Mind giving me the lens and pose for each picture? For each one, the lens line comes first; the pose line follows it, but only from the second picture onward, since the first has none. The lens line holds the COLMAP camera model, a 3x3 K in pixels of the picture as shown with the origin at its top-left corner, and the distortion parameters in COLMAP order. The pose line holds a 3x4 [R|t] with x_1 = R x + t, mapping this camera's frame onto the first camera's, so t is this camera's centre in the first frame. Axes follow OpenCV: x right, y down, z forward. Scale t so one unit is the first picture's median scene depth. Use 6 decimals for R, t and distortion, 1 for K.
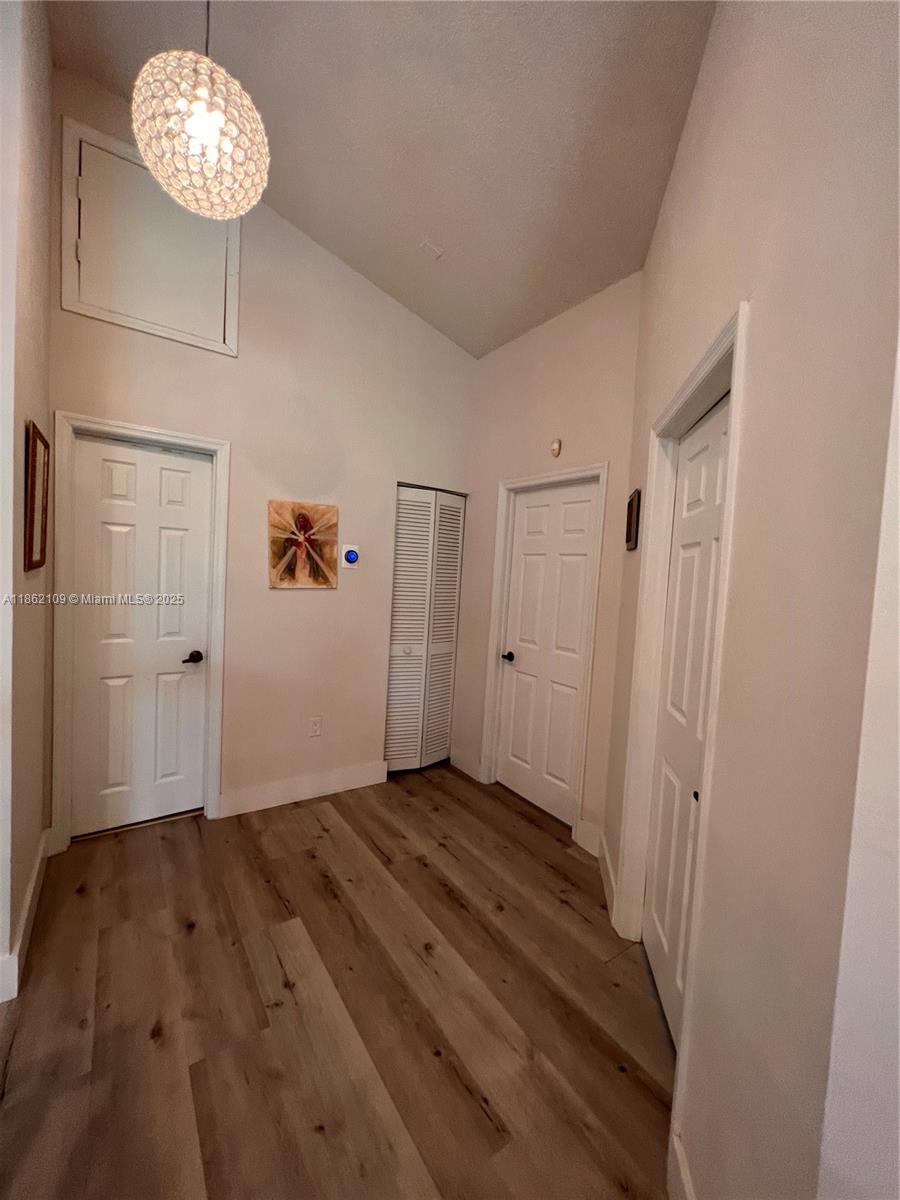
lens RADIAL K [[480.5, 0, 450.0], [0, 480.5, 600.0], [0, 0, 1]] dist [-0.003072, 0.000487]
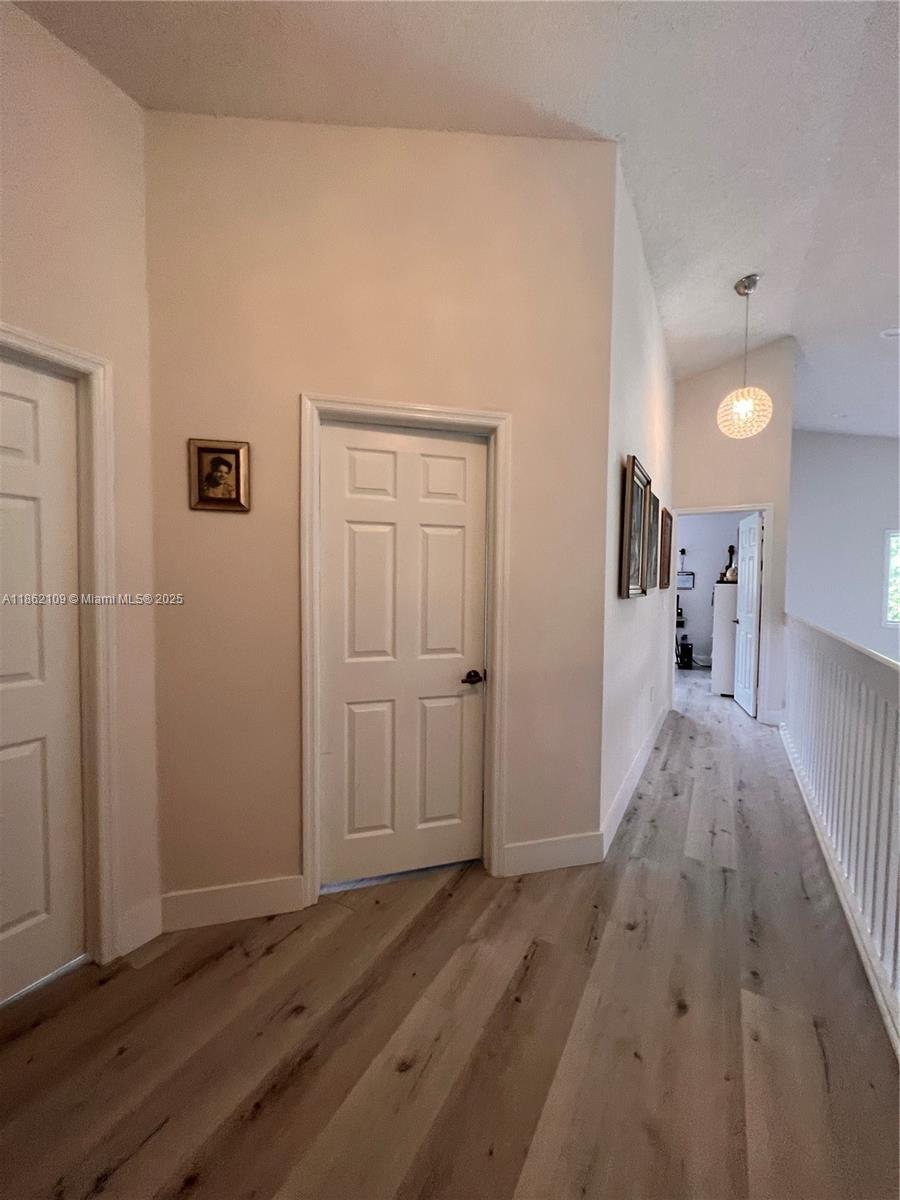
lens RADIAL K [[478.5, 0, 455.1], [0, 478.5, 599.0], [0, 0, 1]] dist [-0.000811, -0.000138]
pose [[-0.437783, -0.097384, 0.893791, -0.742622], [0.011863, 0.993404, 0.114048, -0.059325], [-0.899002, 0.060531, -0.433741, 1.370251]]
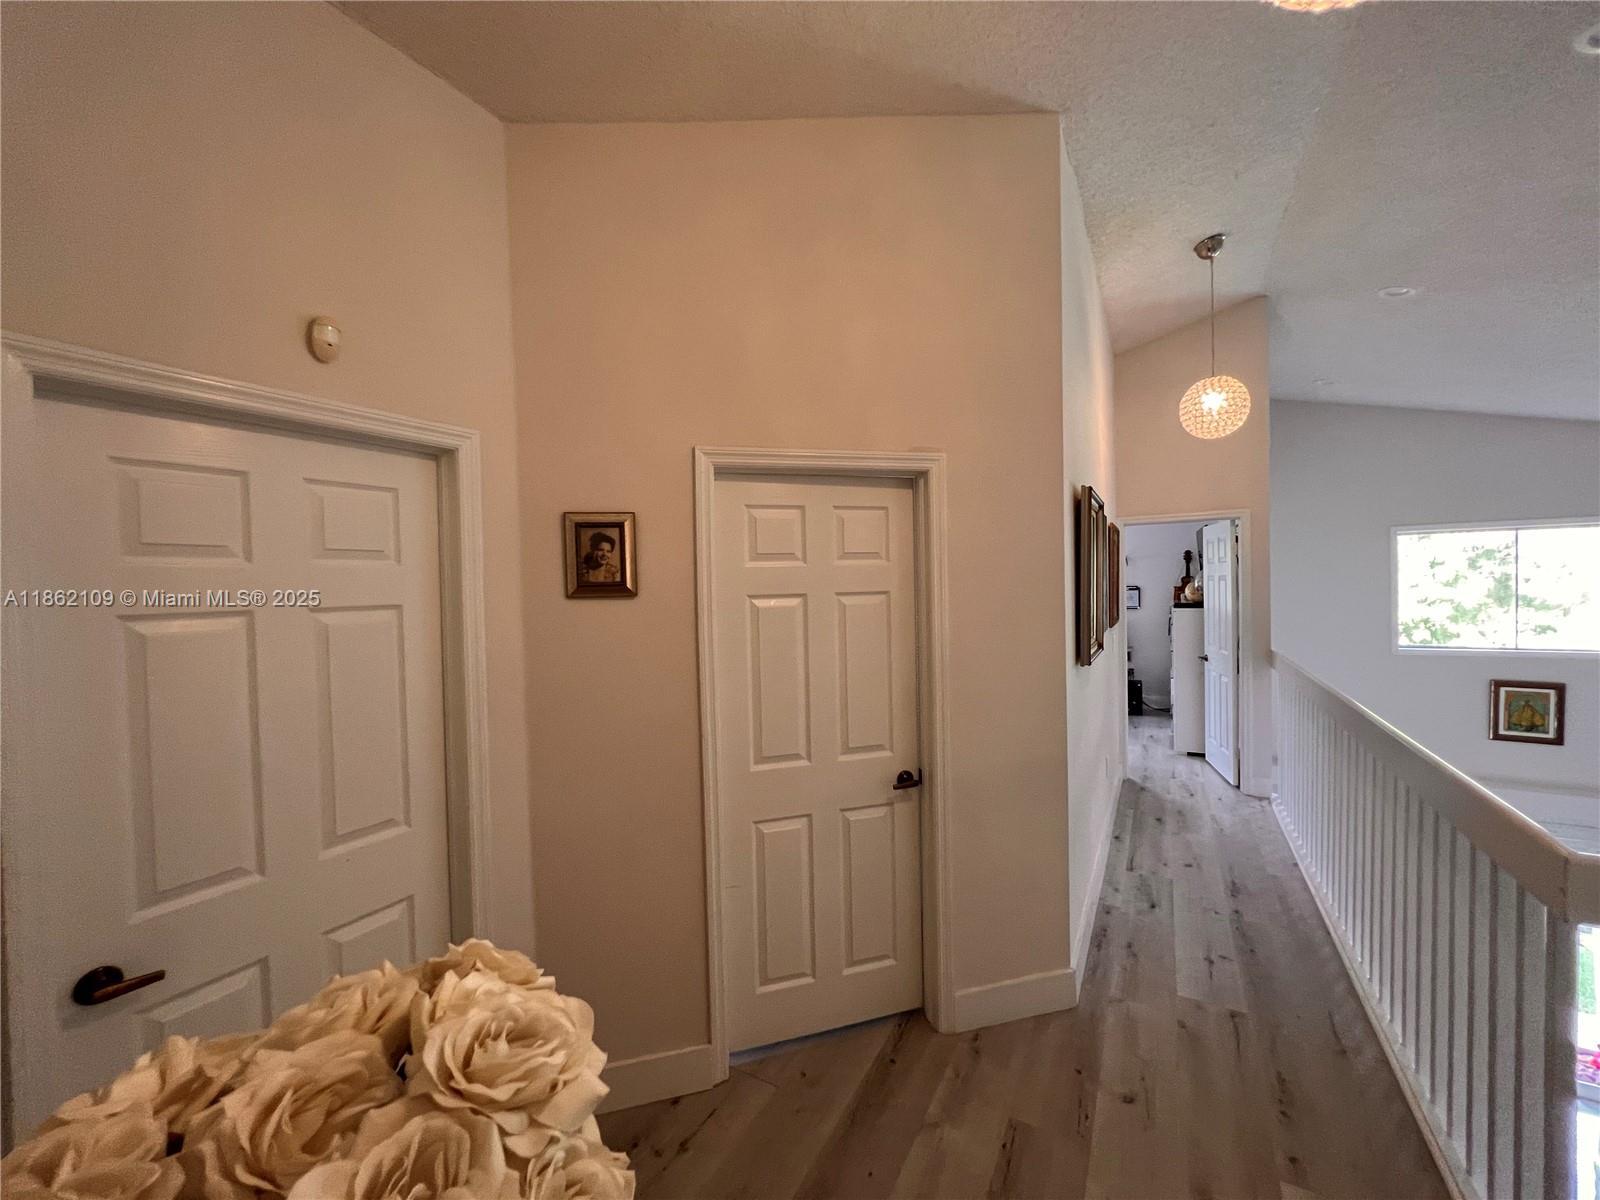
lens RADIAL K [[640.7, 0, 799.0], [0, 640.7, 596.7], [0, 0, 1]] dist [-0.003072, 0.000487]
pose [[-0.436004, -0.066524, 0.897482, -0.737982], [0.045620, 0.994348, 0.095866, -0.246198], [-0.898787, 0.082741, -0.430505, 1.555583]]
